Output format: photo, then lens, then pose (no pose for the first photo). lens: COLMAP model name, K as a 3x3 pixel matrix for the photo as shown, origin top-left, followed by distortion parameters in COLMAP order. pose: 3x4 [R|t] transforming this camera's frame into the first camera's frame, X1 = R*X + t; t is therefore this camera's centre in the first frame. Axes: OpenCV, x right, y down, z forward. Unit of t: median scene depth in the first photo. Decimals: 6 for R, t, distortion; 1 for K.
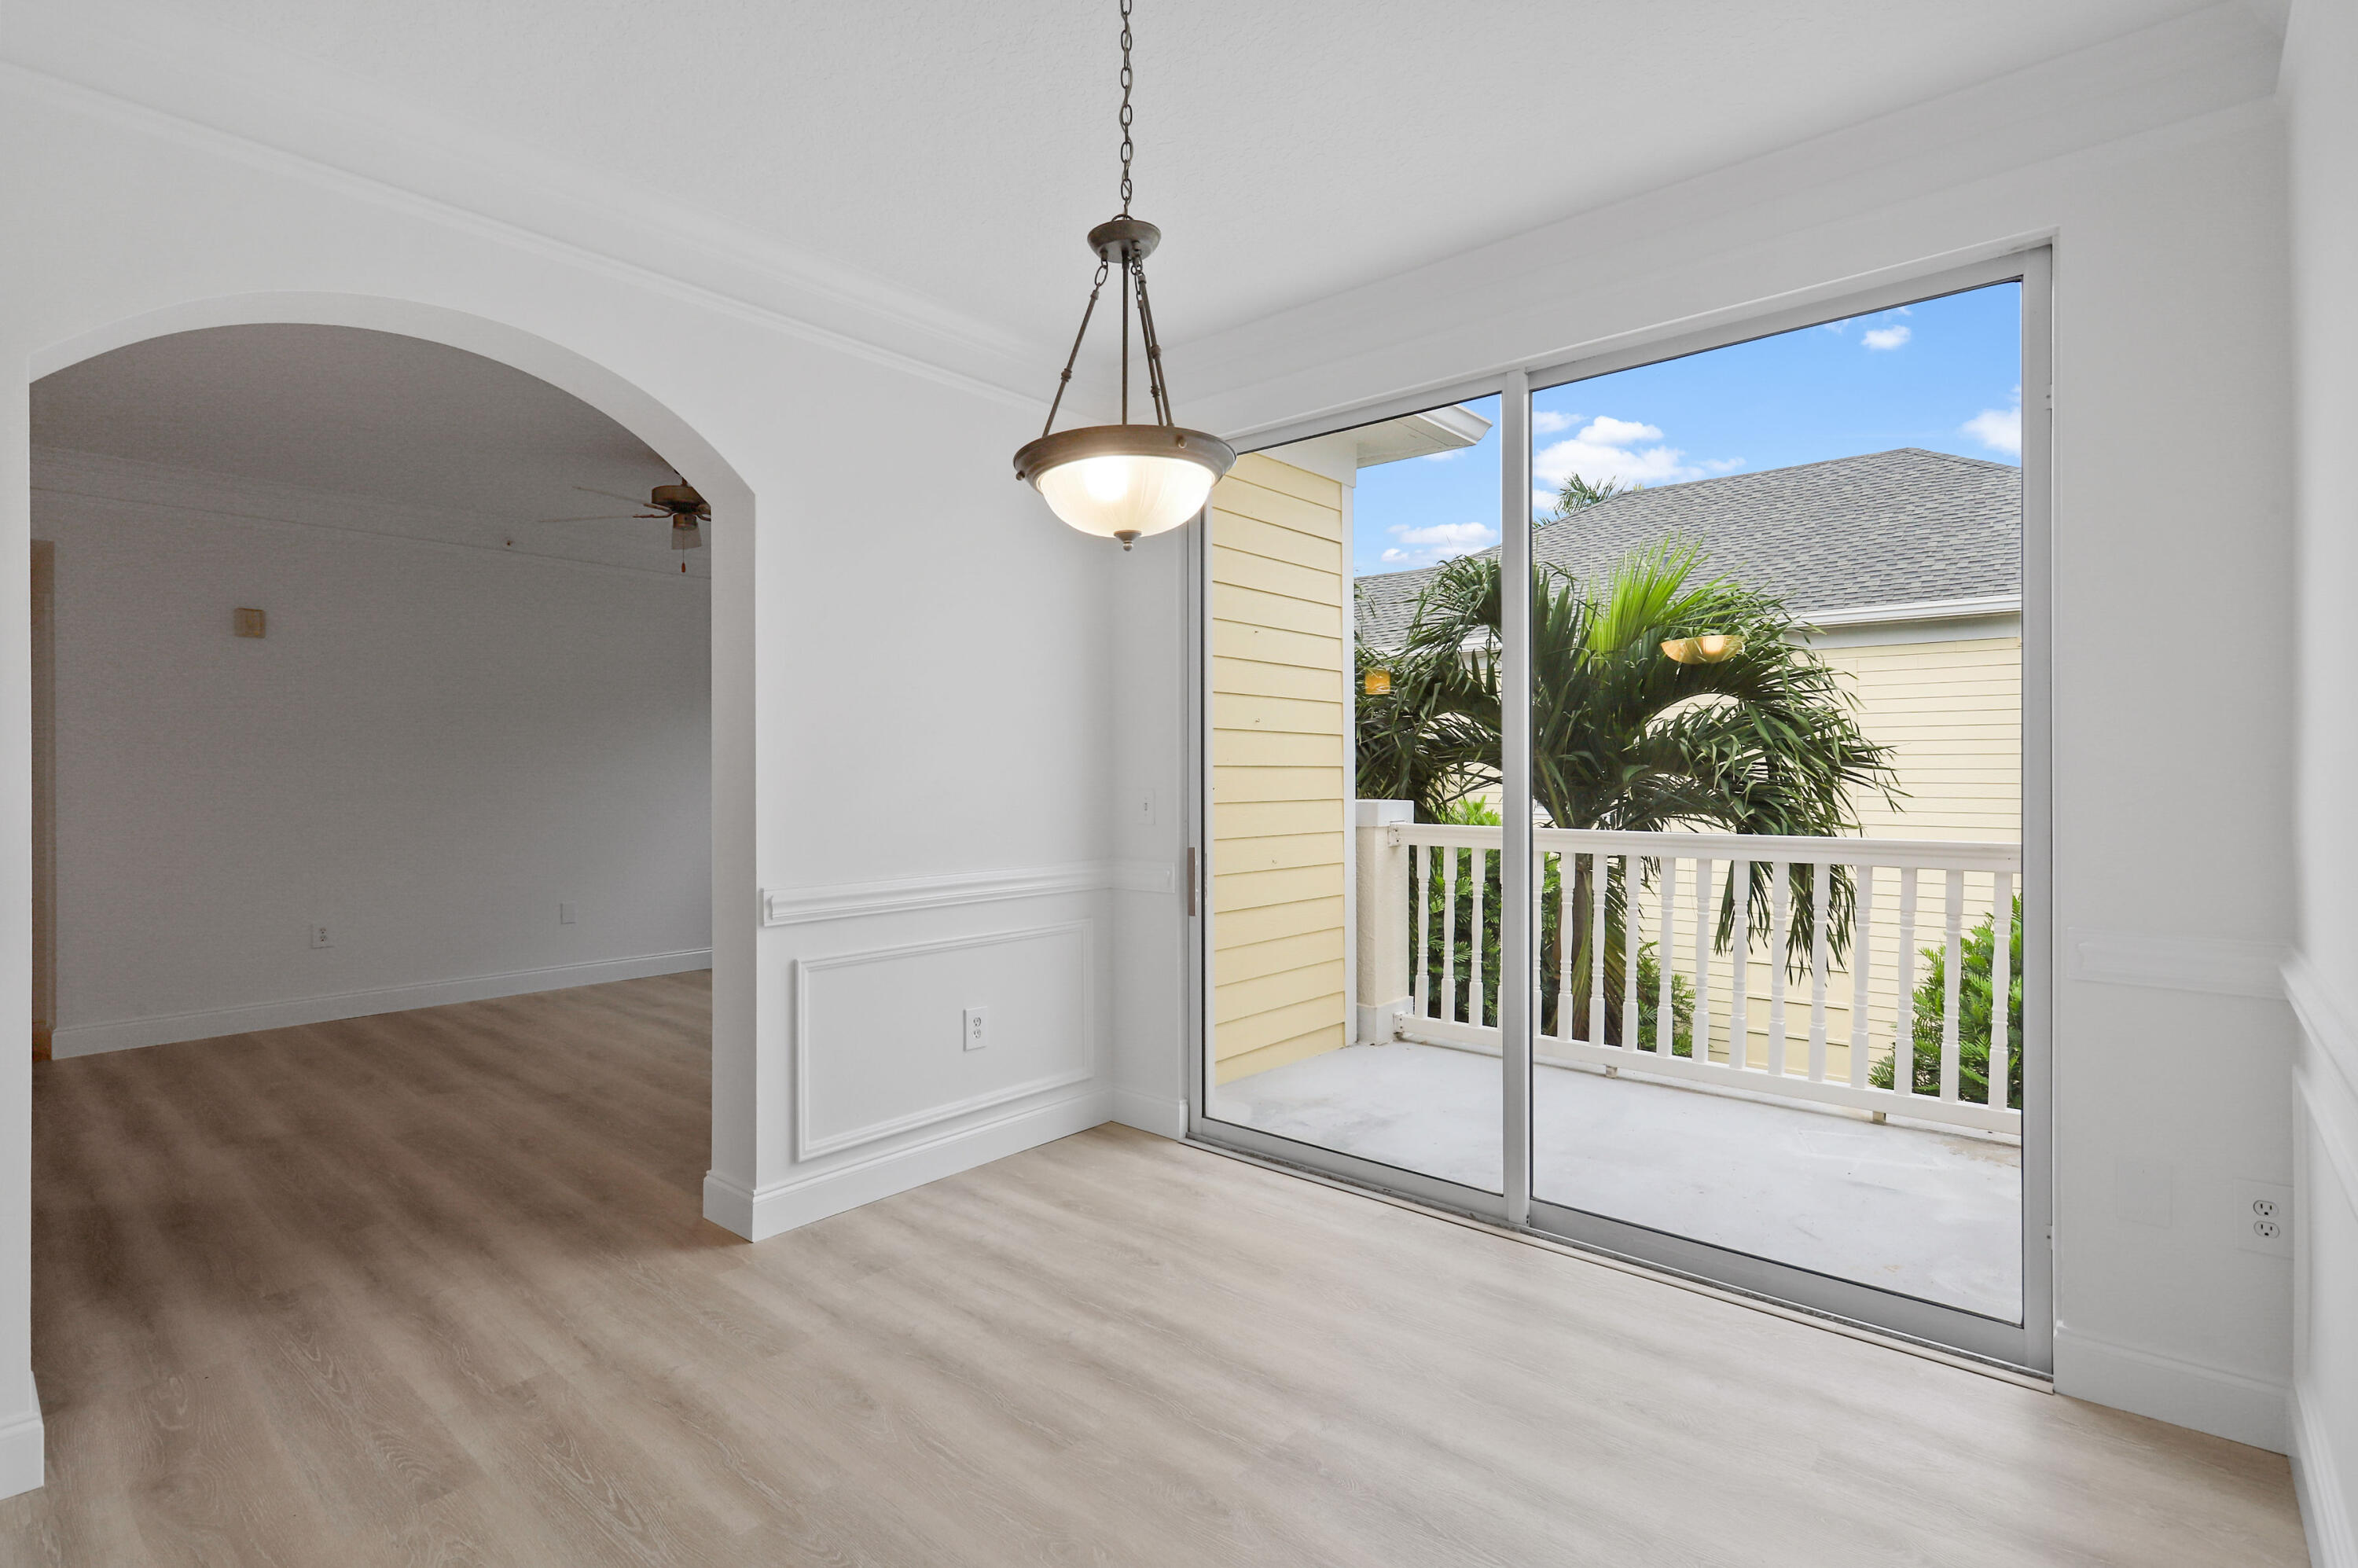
lens RADIAL K [[1123.8, 0, 1181.1], [0, 1123.8, 776.2], [0, 0, 1]] dist [-0.001784, 0.000172]
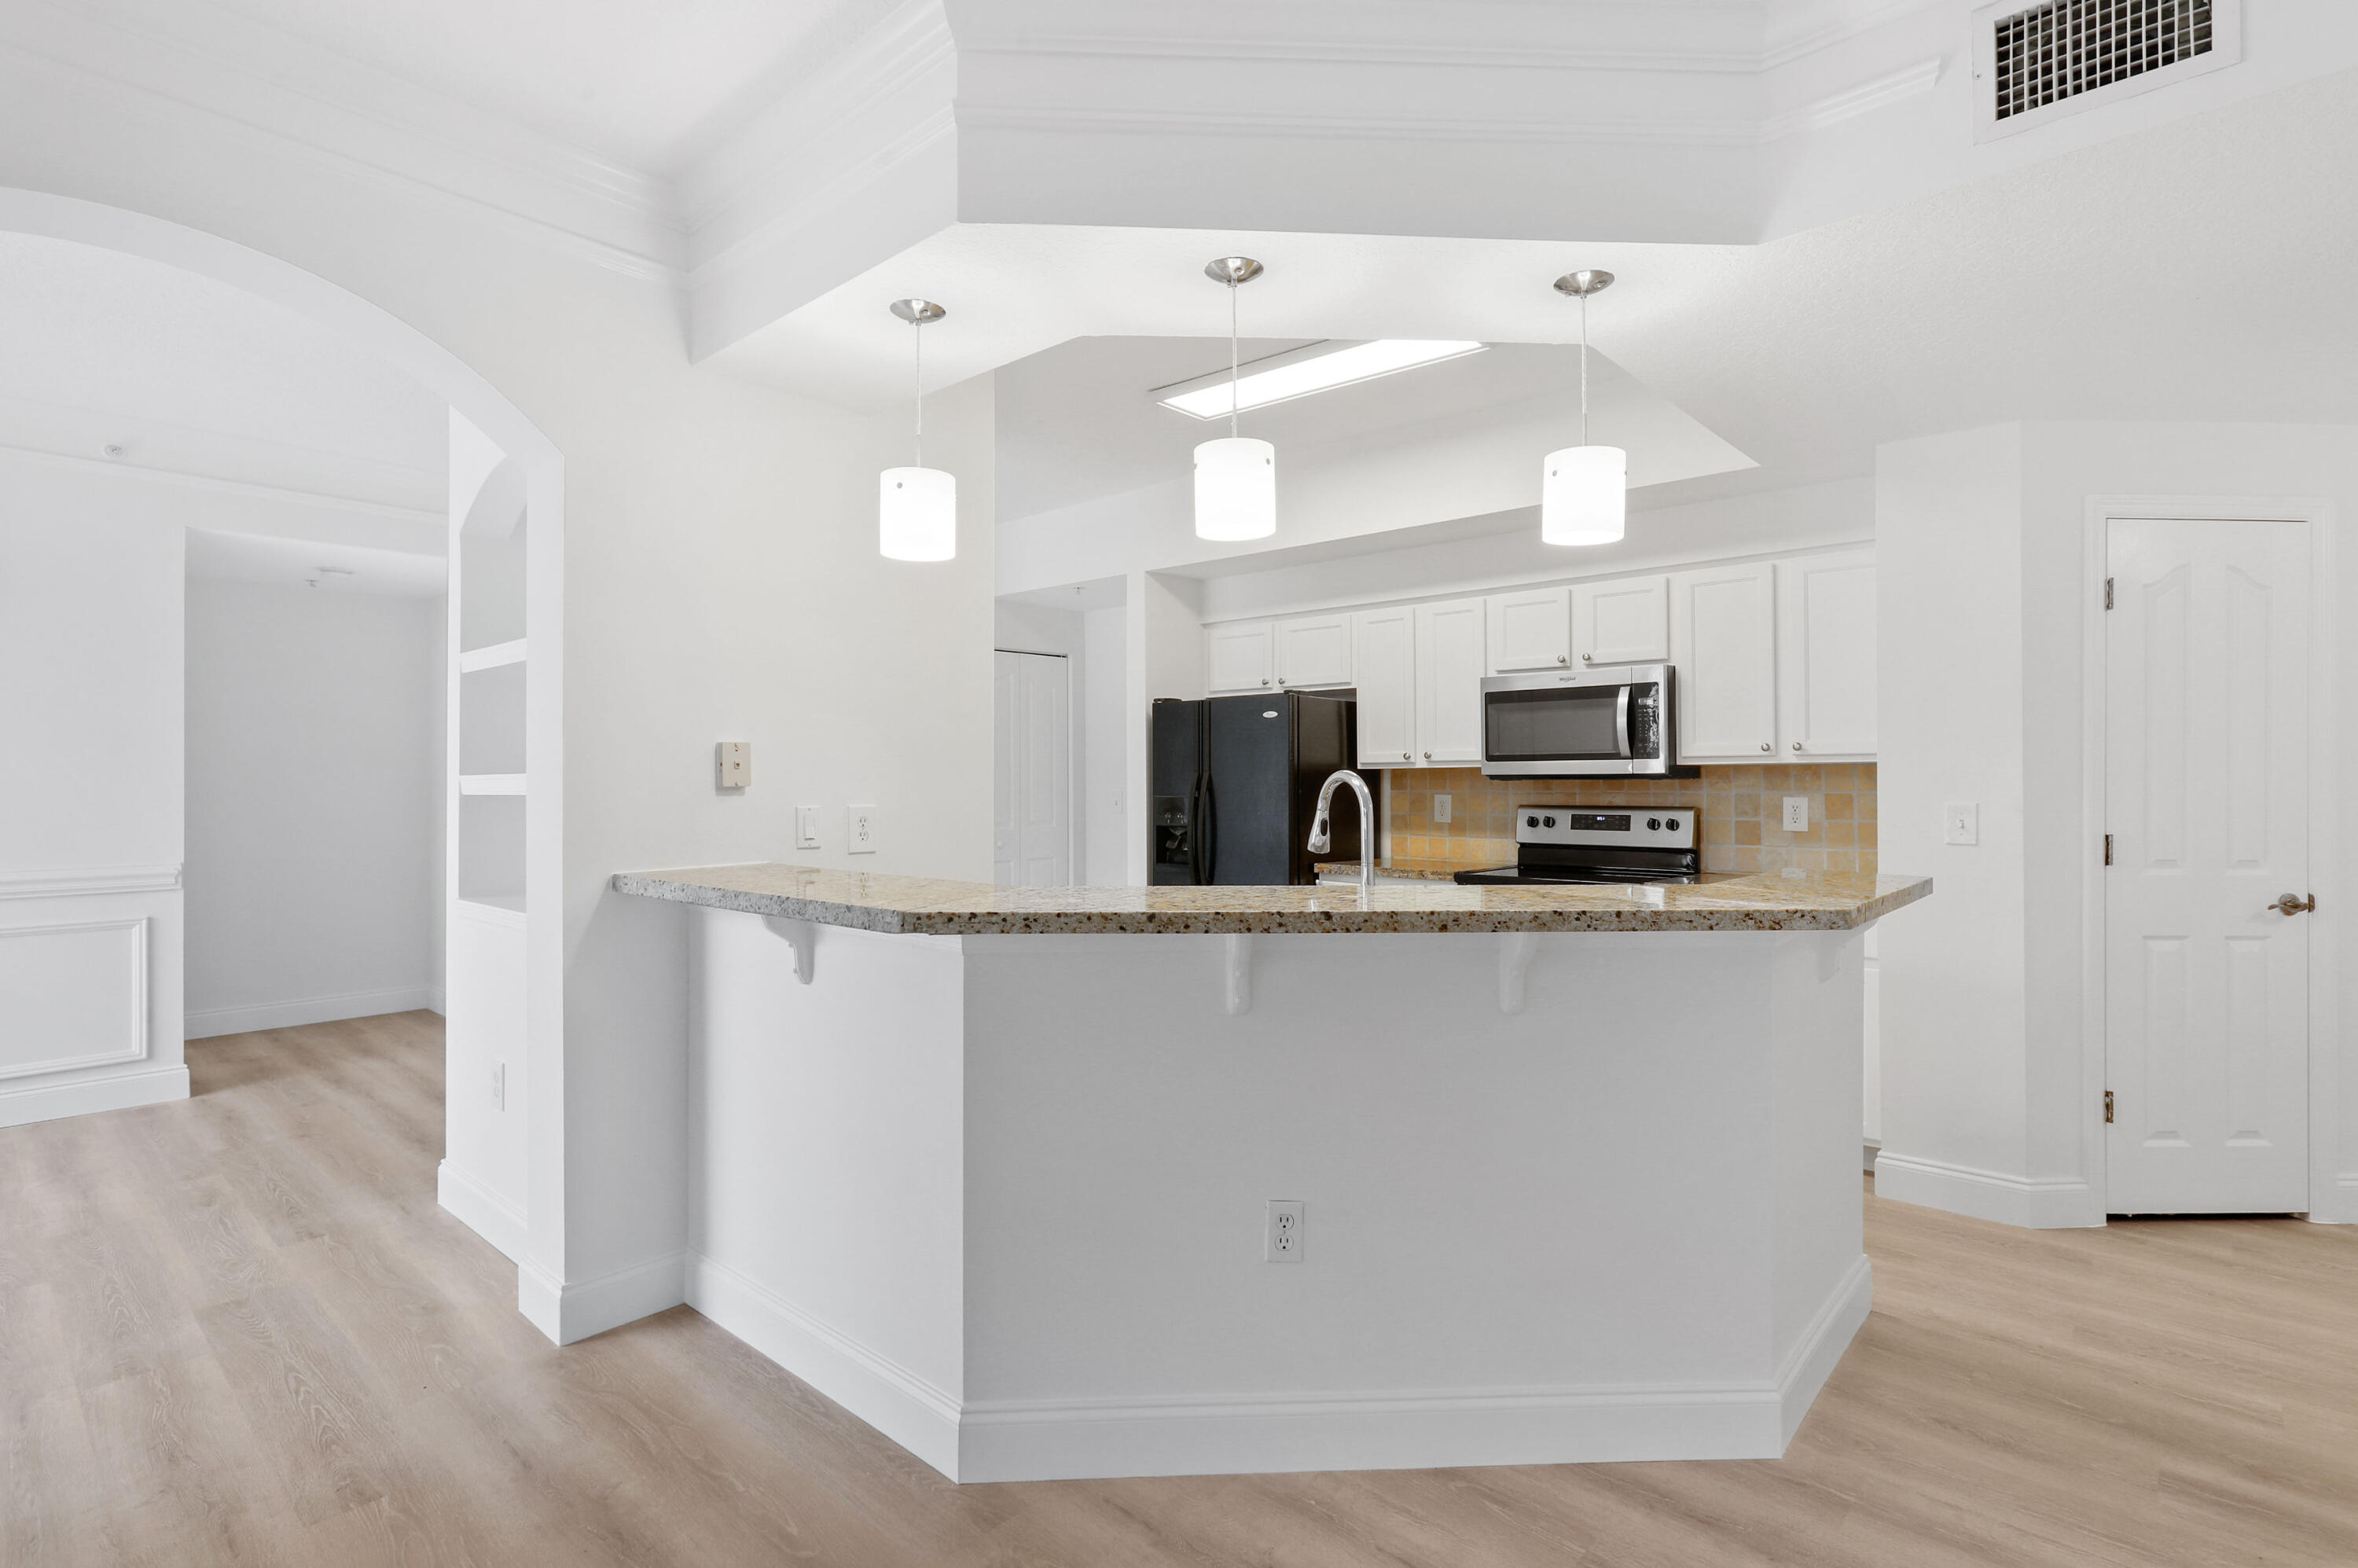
lens RADIAL K [[1138.4, 0, 1177.0], [0, 1138.4, 772.7], [0, 0, 1]] dist [0.000413, -0.000097]
pose [[-0.999780, 0.005262, 0.020287, -1.298718], [0.005244, 0.999986, -0.000953, -0.005173], [-0.020292, -0.000846, -0.999794, 1.663855]]
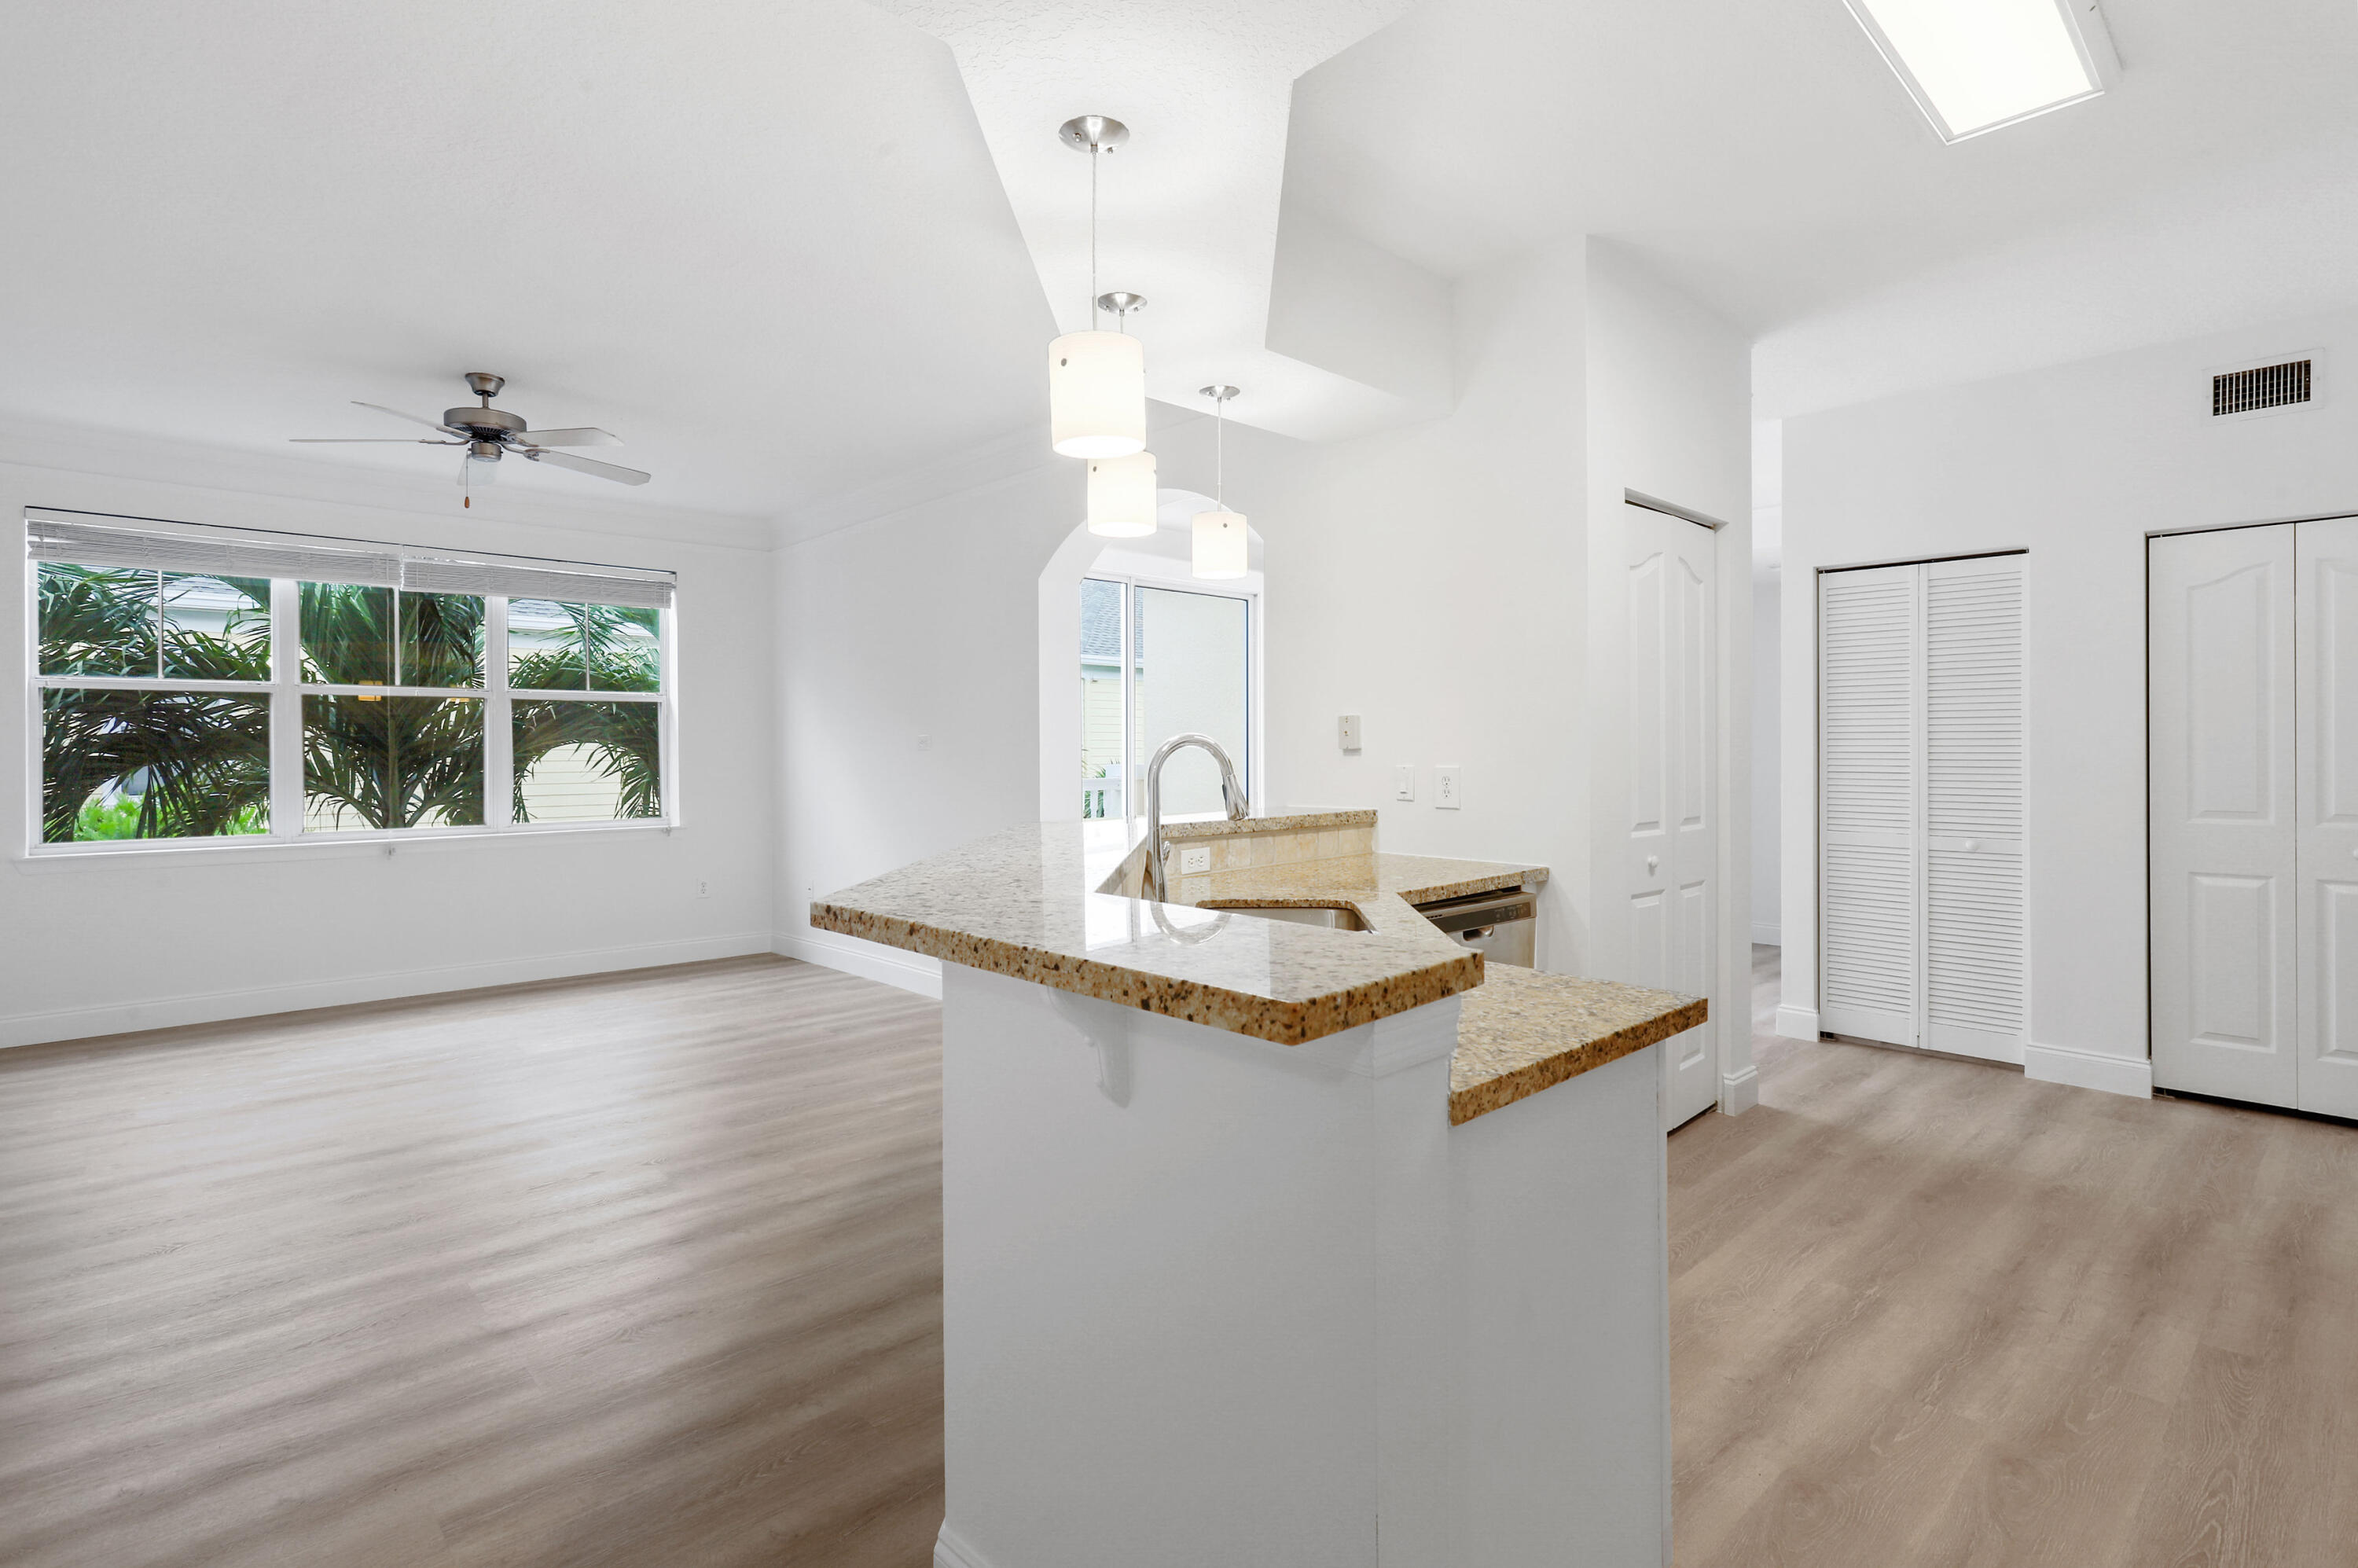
lens RADIAL K [[1137.6, 0, 1180.2], [0, 1137.6, 749.9], [0, 0, 1]] dist [0.001719, 0.001702]
pose [[0.107929, 0.000733, 0.994158, -2.243013], [0.011038, 0.999937, -0.001936, 0.005446], [-0.994097, 0.011182, 0.107914, 0.707921]]
